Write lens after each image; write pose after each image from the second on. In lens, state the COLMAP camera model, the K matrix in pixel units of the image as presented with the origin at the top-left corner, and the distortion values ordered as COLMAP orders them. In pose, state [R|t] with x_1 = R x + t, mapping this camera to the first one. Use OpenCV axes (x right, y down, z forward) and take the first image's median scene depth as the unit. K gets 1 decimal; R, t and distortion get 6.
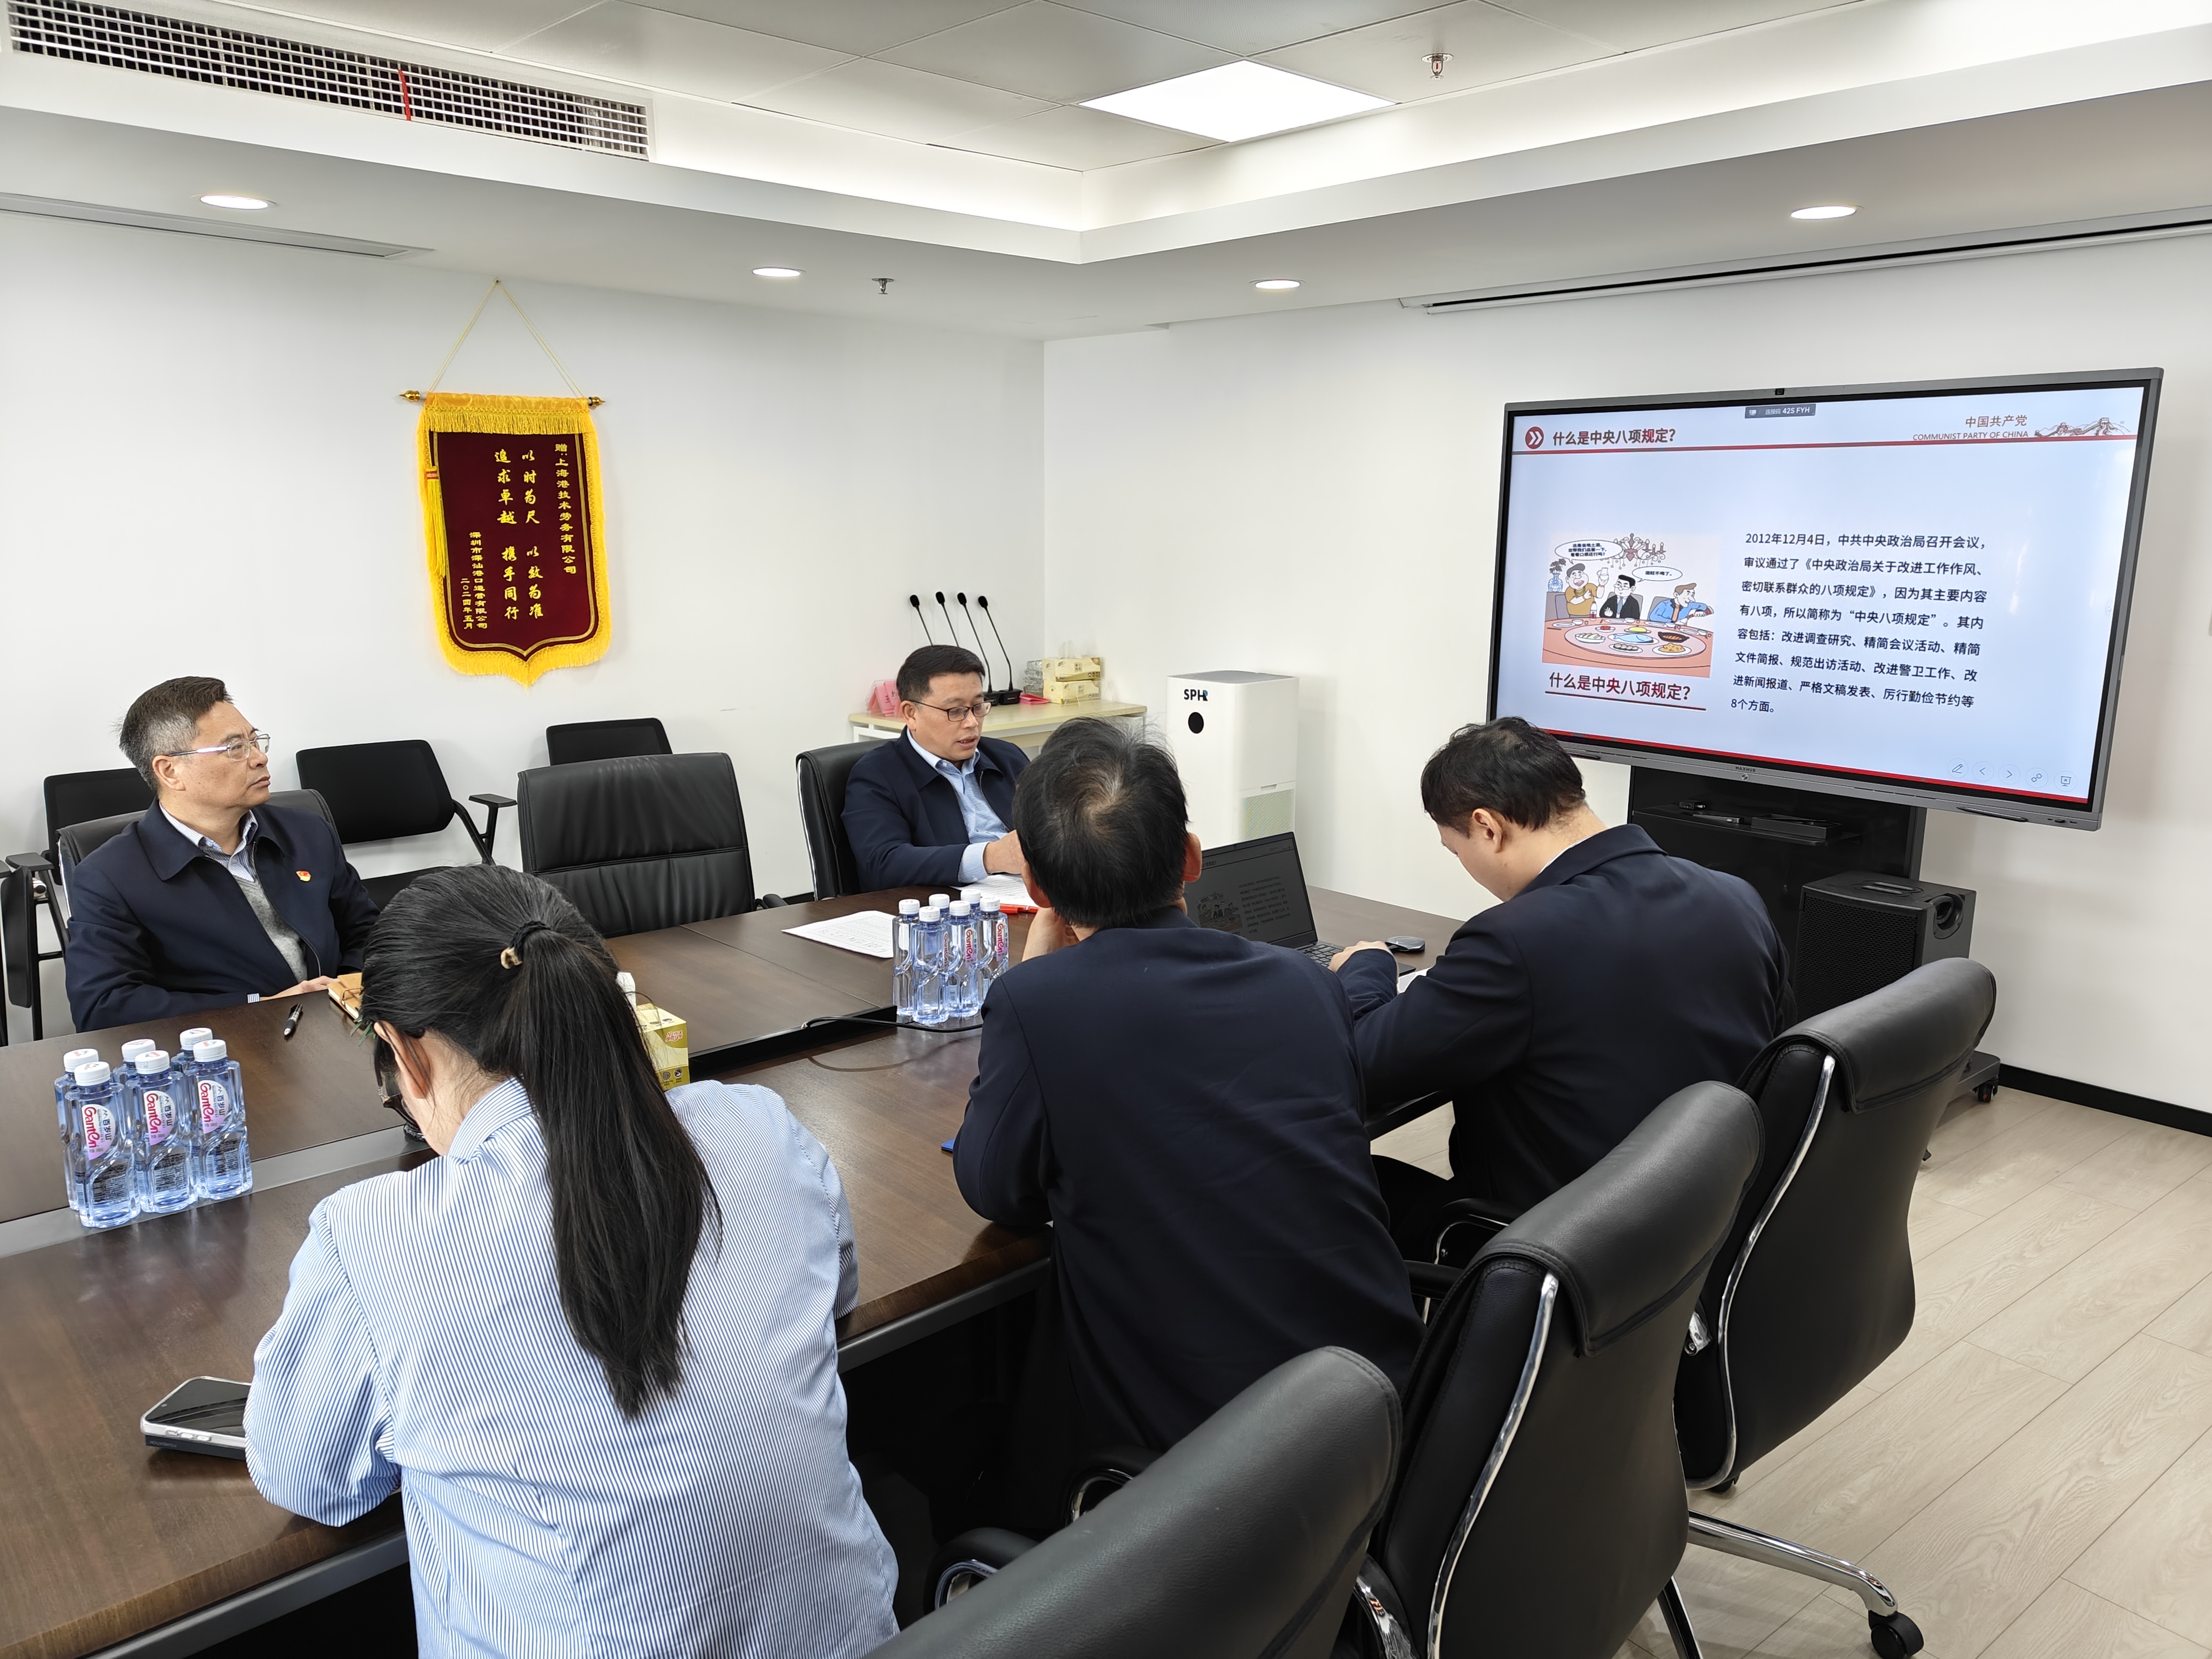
lens RADIAL K [[1603.2, 0, 1106.8], [0, 1603.2, 845.0], [0, 0, 1]] dist [-0.005866, -0.002735]
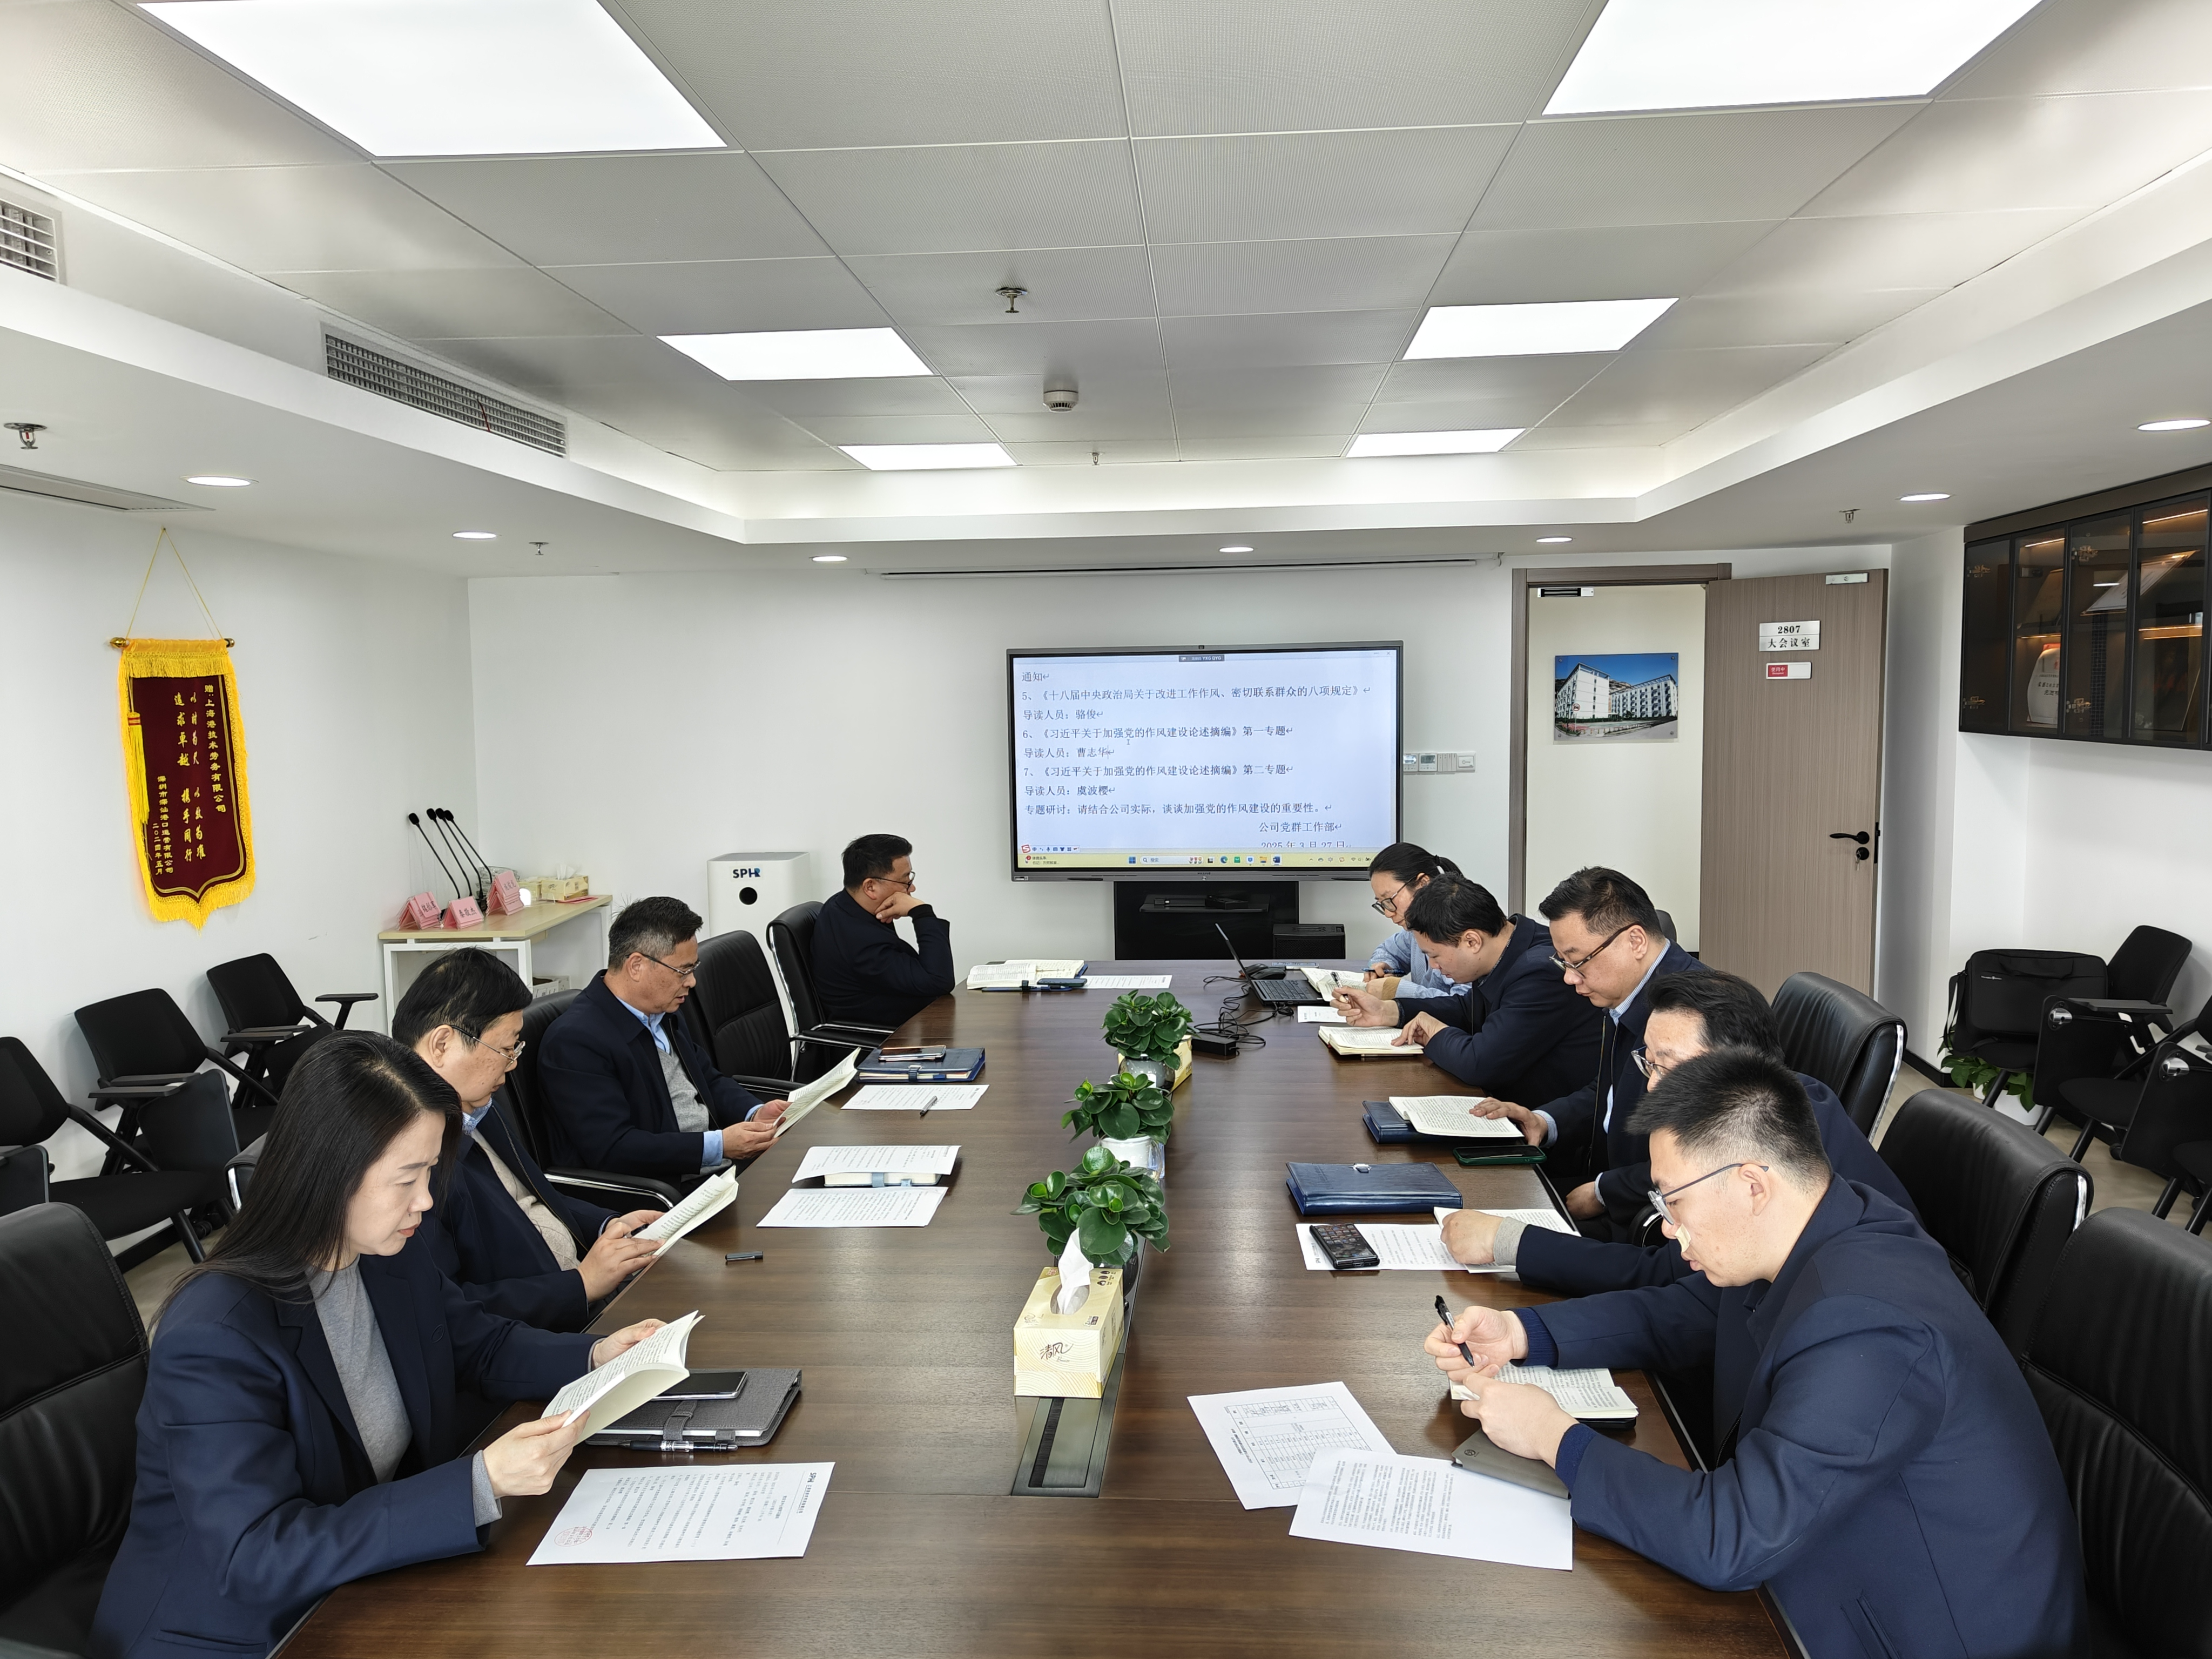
lens RADIAL K [[1603.2, 0, 1099.6], [0, 1603.2, 825.0], [0, 0, 1]] dist [-0.005866, -0.002735]
pose [[0.721728, -0.078661, 0.687693, -0.645884], [0.162541, 0.985001, -0.057917, -0.015782], [-0.672822, 0.153579, 0.723688, -0.088558]]
